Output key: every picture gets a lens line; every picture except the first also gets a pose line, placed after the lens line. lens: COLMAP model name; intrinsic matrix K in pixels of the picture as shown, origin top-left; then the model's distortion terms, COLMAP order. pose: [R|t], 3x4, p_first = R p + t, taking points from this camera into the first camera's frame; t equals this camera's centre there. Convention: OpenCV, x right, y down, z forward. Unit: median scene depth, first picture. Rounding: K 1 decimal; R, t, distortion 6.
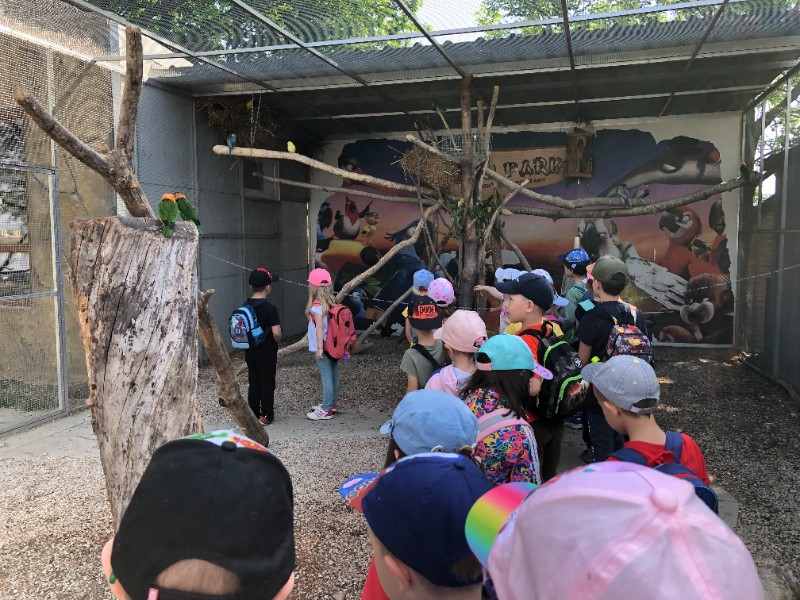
lens RADIAL K [[651.2, 0, 399.4], [0, 651.2, 300.7], [0, 0, 1]] dist [0.012762, -0.008266]
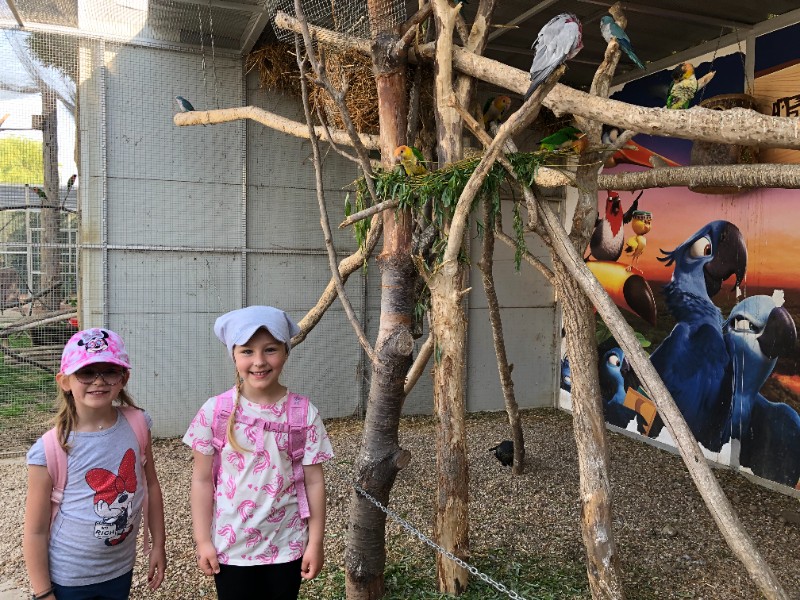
lens RADIAL K [[651.2, 0, 401.1], [0, 651.2, 301.6], [0, 0, 1]] dist [0.012762, -0.008266]
pose [[0.618924, 0.061272, -0.783057, 0.259788], [-0.089235, 0.995983, 0.007401, -0.048060], [0.780365, 0.065295, 0.621906, 0.513321]]
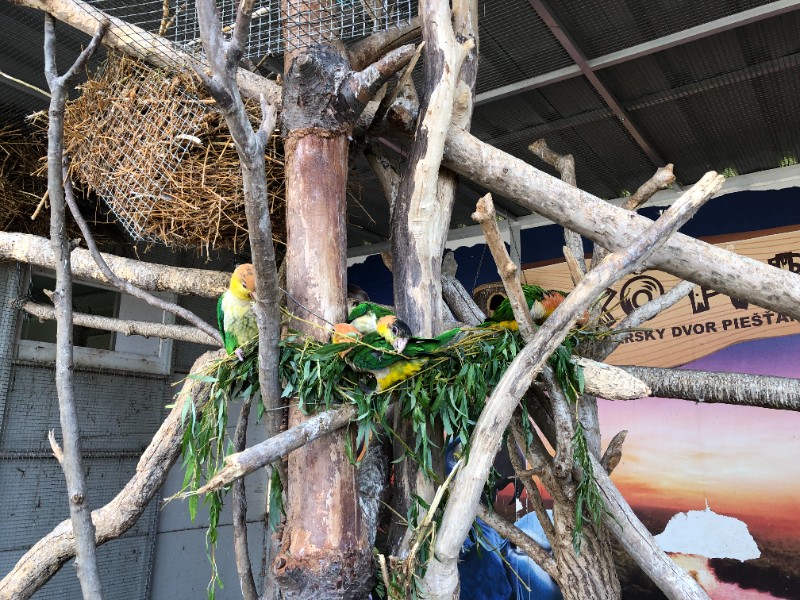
lens RADIAL K [[651.2, 0, 400.1], [0, 651.2, 292.3], [0, 0, 1]] dist [0.012762, -0.008266]
pose [[0.948820, -0.045638, -0.312502, 0.113439], [-0.054068, 0.951421, -0.303109, -0.070673], [0.311155, 0.304493, 0.900259, 0.565743]]
